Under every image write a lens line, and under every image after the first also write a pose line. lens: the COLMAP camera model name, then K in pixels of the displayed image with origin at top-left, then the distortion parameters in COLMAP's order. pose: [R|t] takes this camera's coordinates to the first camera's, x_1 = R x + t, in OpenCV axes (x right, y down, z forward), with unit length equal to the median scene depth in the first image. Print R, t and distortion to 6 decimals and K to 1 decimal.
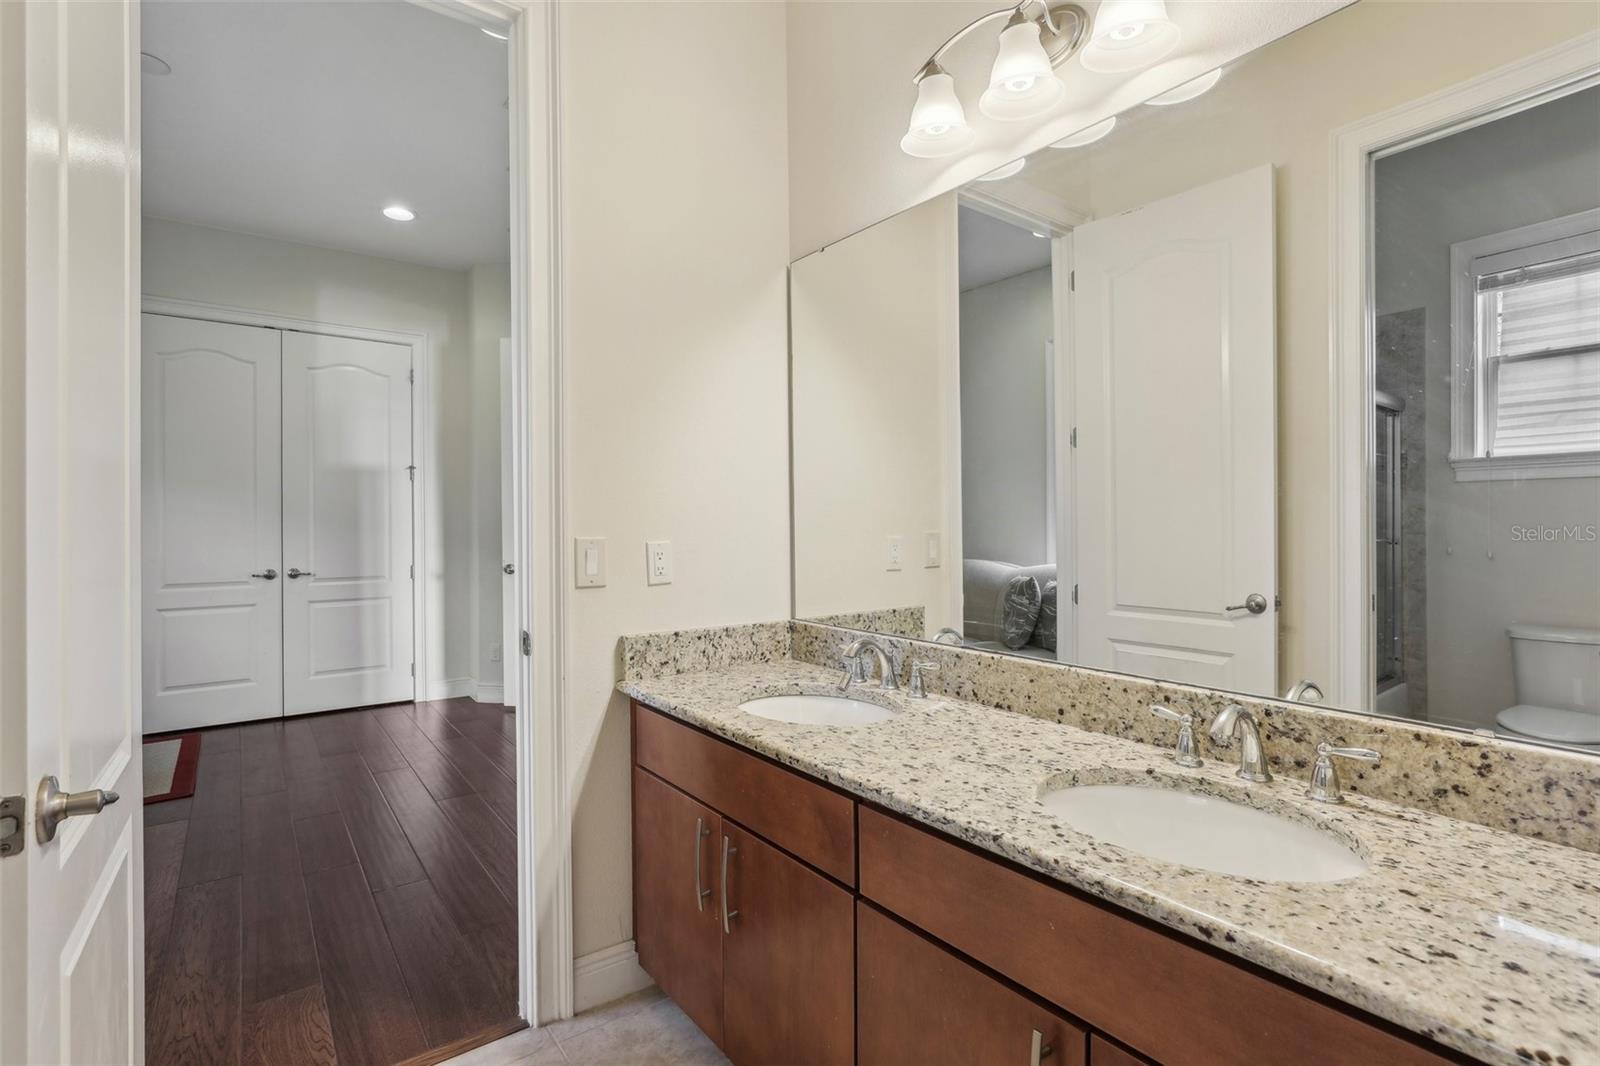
lens RADIAL K [[742.9, 0, 799.5], [0, 742.9, 534.6], [0, 0, 1]] dist [-0.042560, 0.010720]
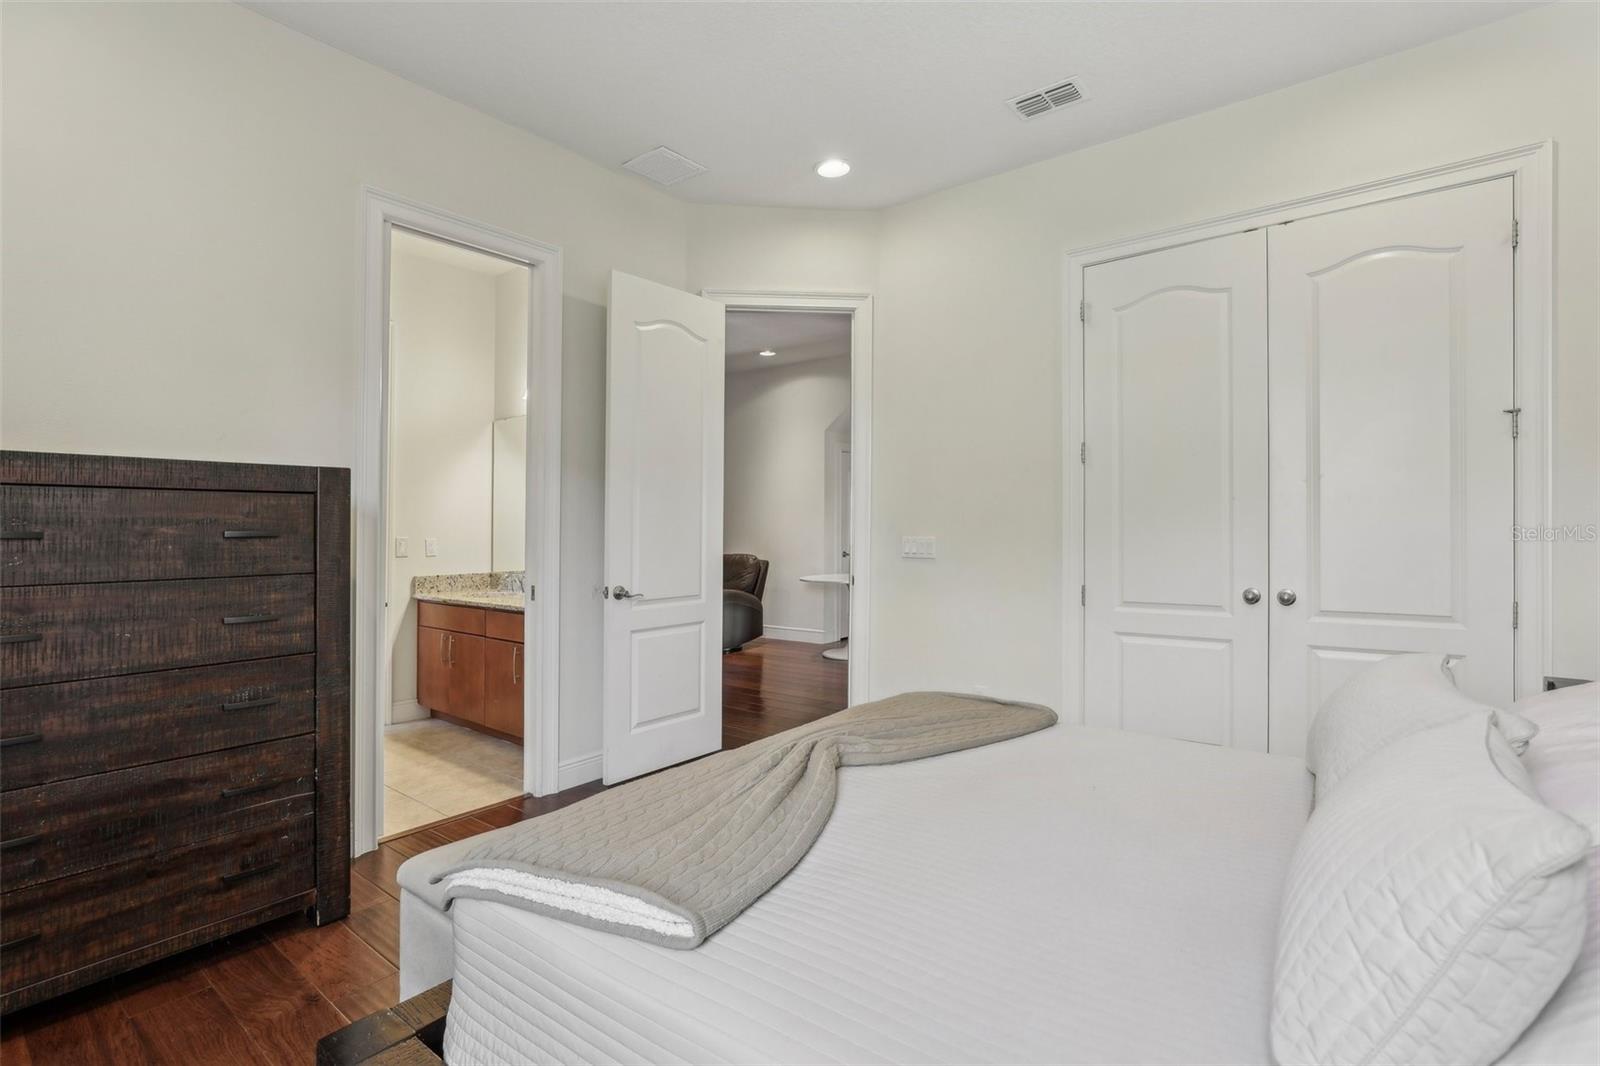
lens RADIAL K [[742.9, 0, 799.1], [0, 742.9, 530.8], [0, 0, 1]] dist [-0.042560, 0.010720]
pose [[0.972987, 0.008582, 0.230702, 0.458208], [-0.005486, 0.999886, -0.014055, 0.009640], [-0.230796, 0.012410, 0.972923, -1.743807]]
